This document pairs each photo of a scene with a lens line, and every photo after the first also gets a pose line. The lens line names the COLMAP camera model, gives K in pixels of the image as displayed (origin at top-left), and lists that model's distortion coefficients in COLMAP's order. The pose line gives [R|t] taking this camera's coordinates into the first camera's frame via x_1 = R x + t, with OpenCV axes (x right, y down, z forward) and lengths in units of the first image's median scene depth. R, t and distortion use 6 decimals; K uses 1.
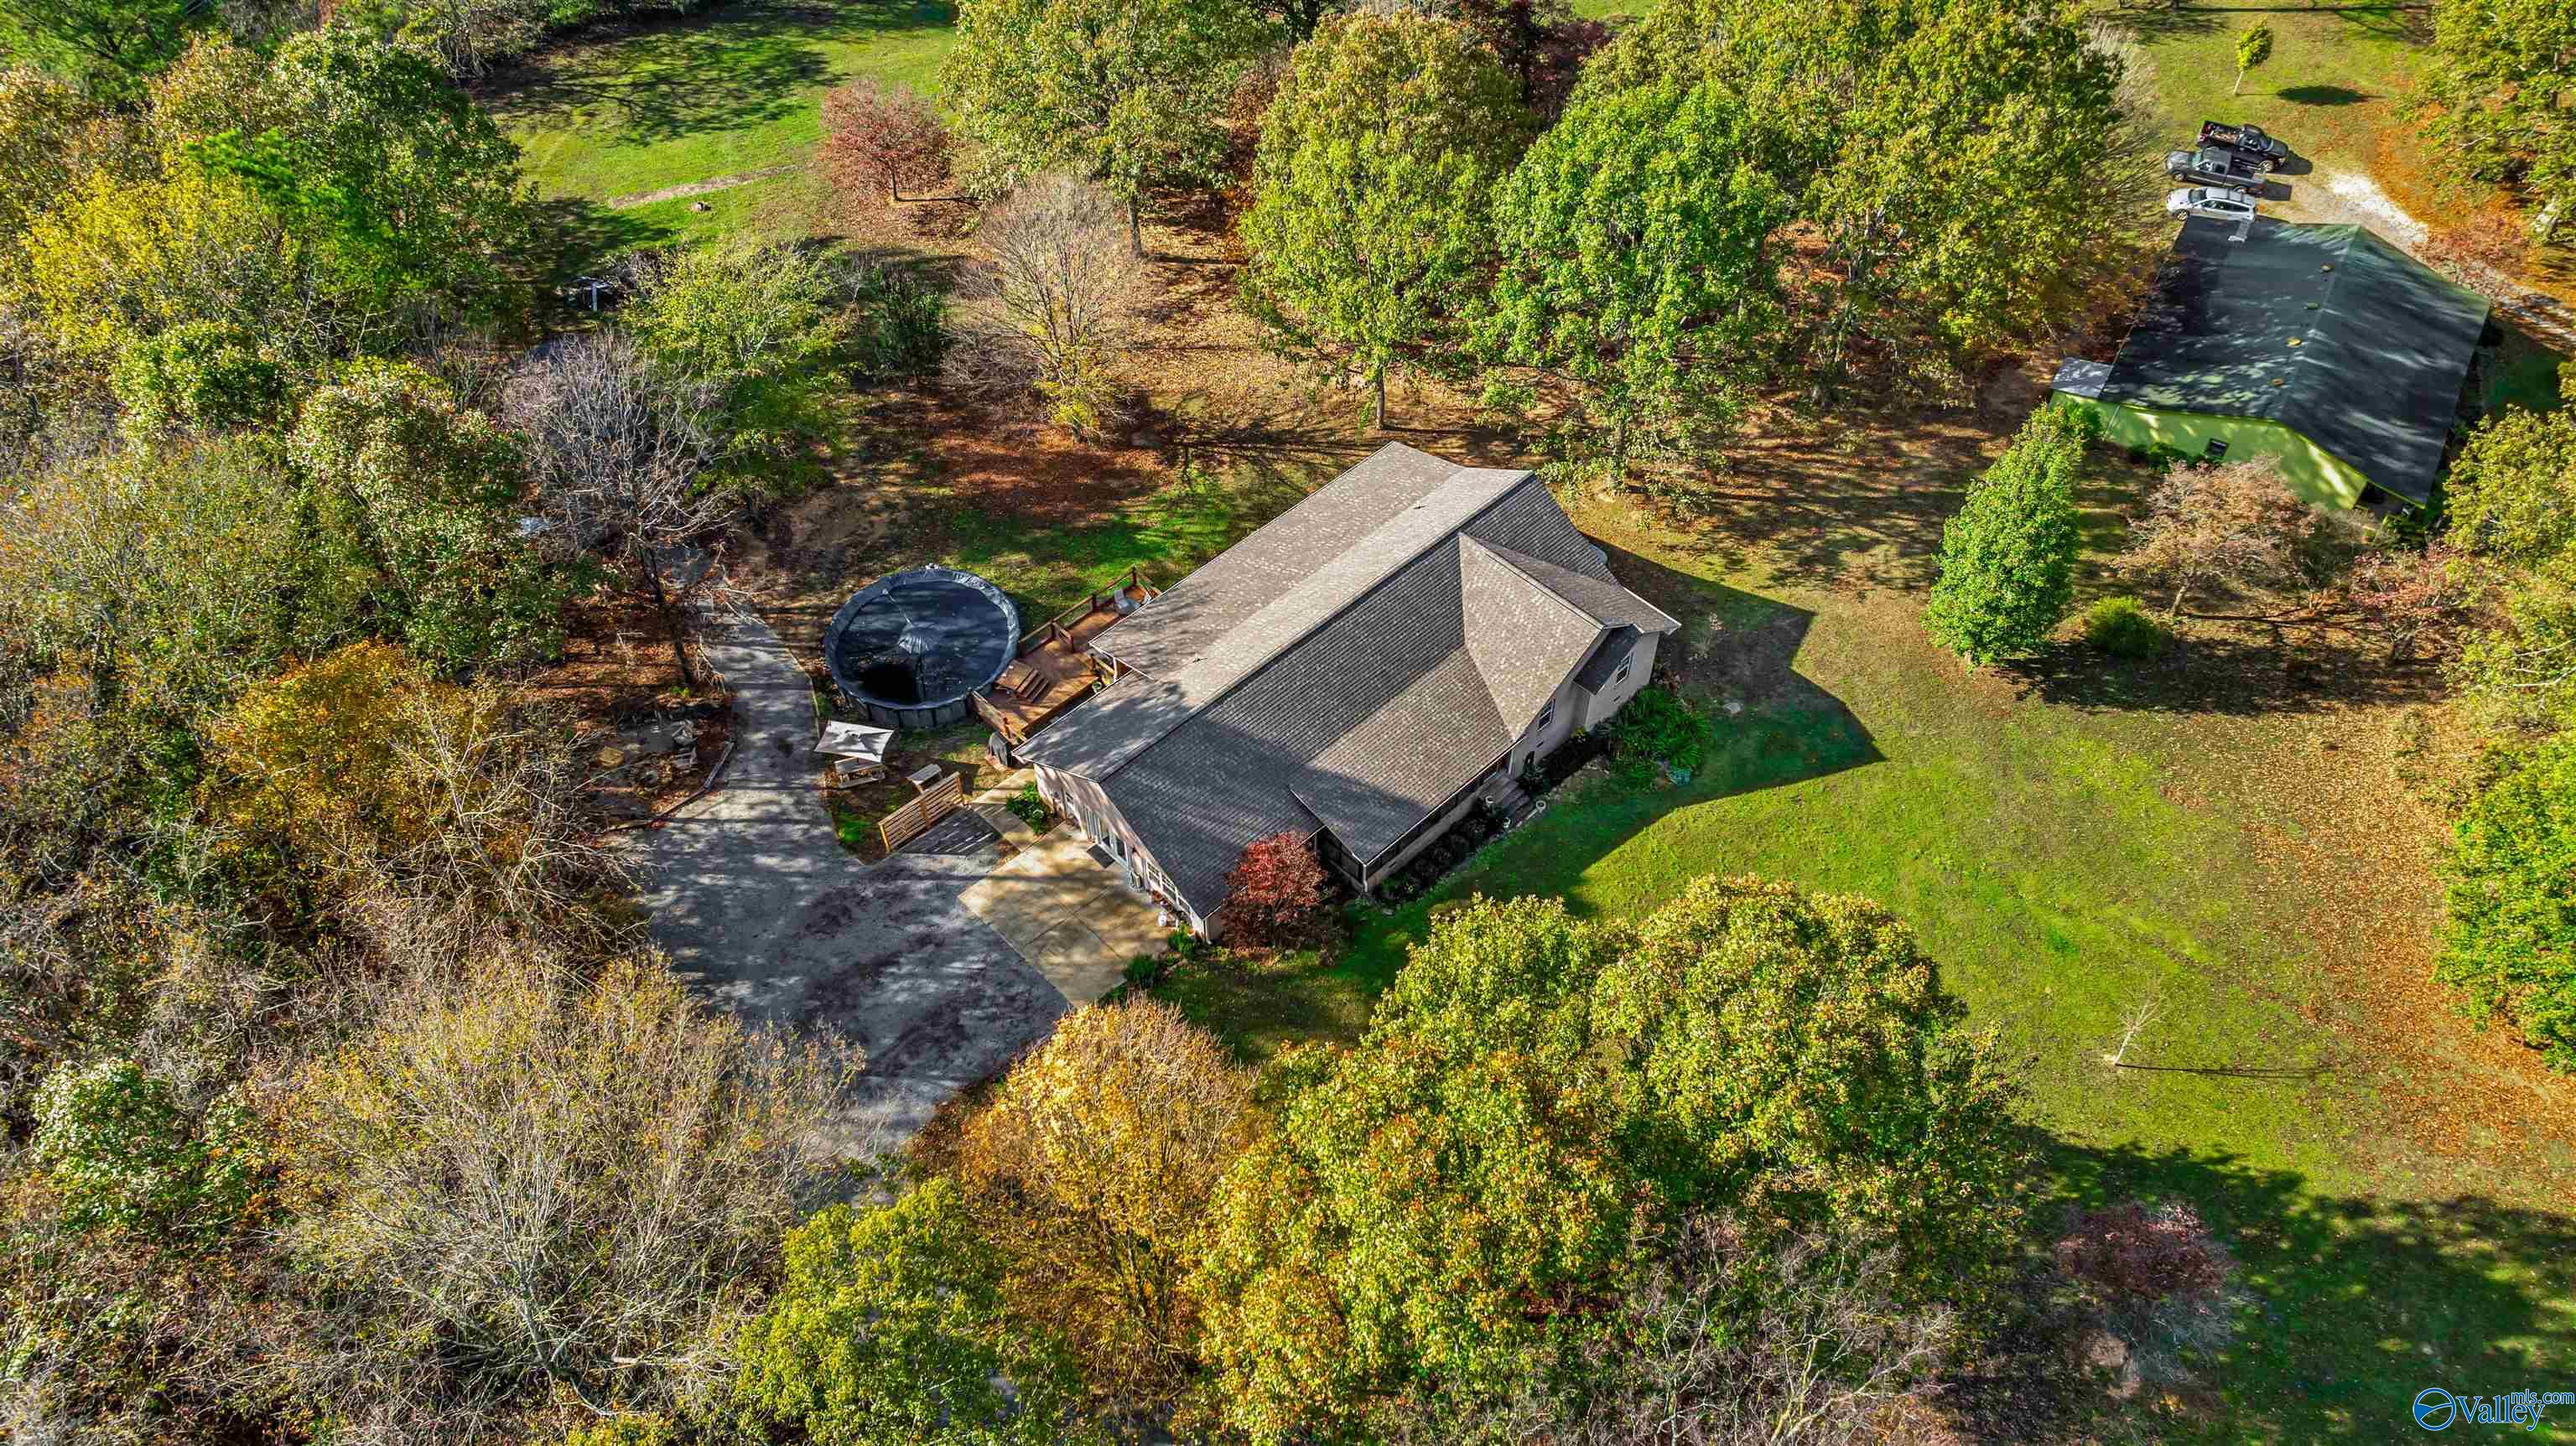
lens RADIAL K [[1775.0, 0, 1299.6], [0, 1775.0, 723.7], [0, 0, 1]] dist [-0.027791, 0.001638]
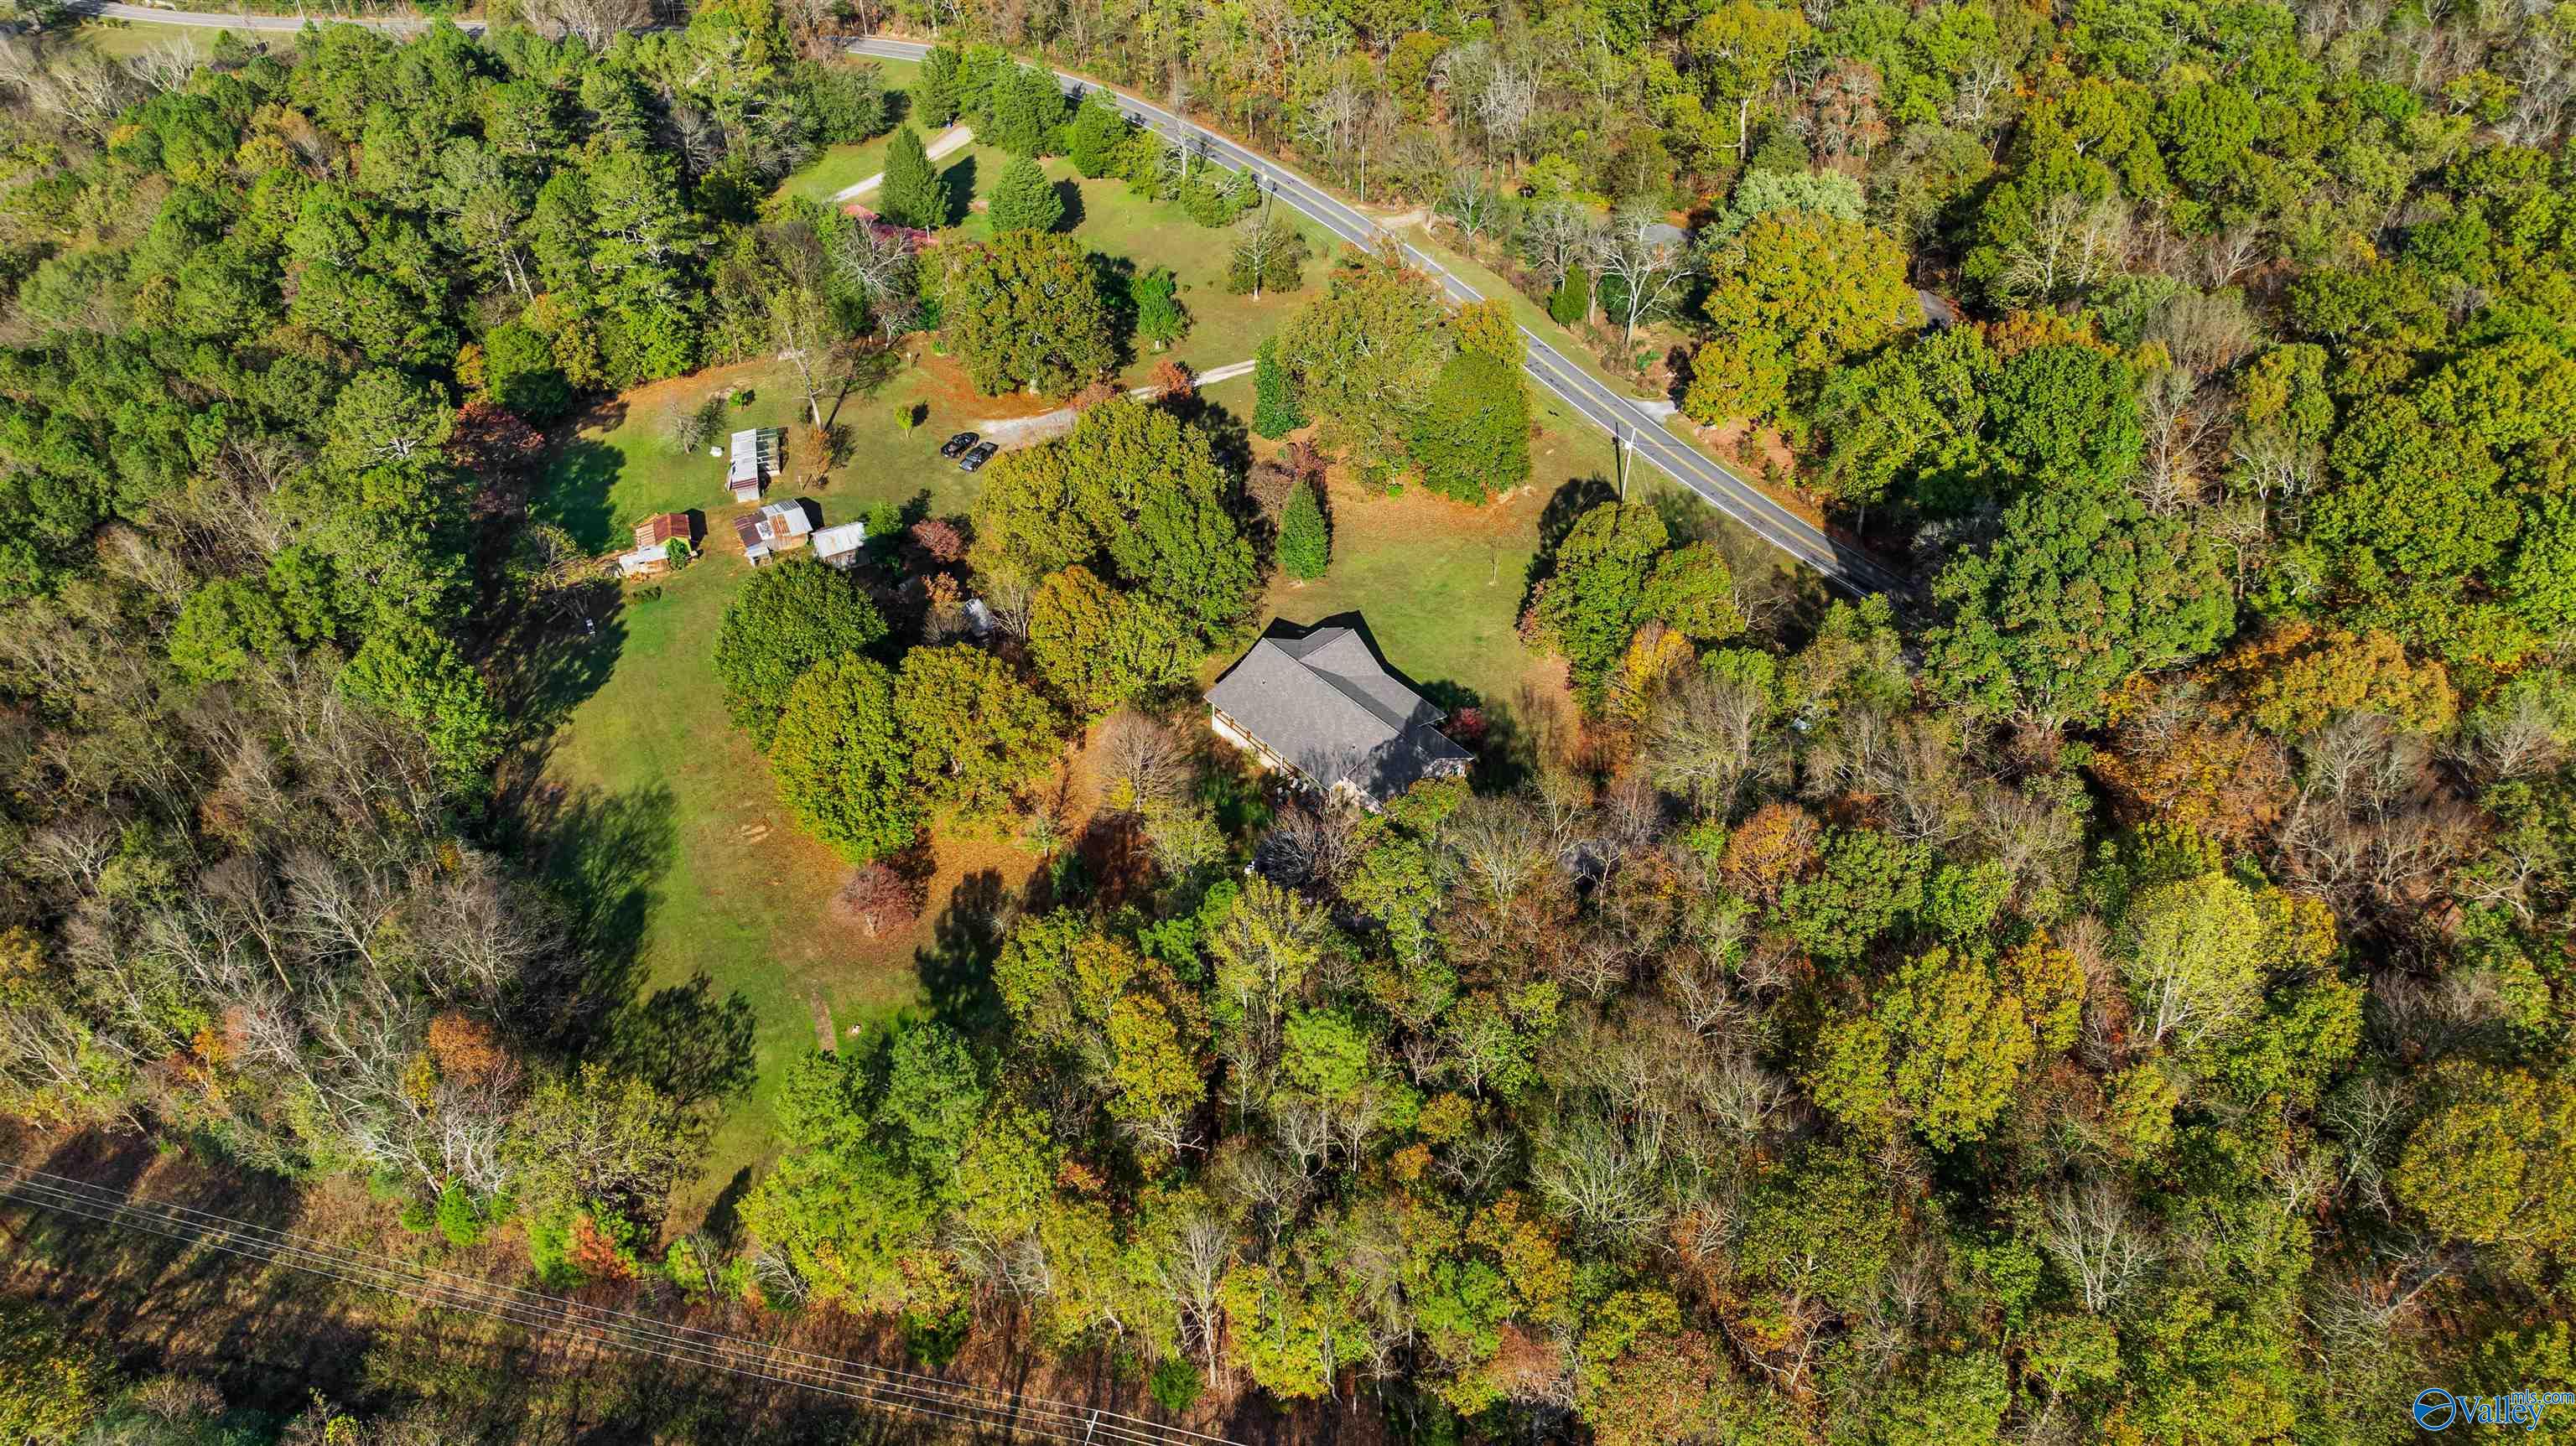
lens RADIAL K [[1775.0, 0, 1283.4], [0, 1775.0, 723.4], [0, 0, 1]] dist [-0.027791, 0.001638]
pose [[0.042078, -0.655471, 0.754048, -1.802141], [0.756856, 0.513594, 0.404217, -1.066151], [-0.652226, 0.553696, 0.517708, -0.185899]]
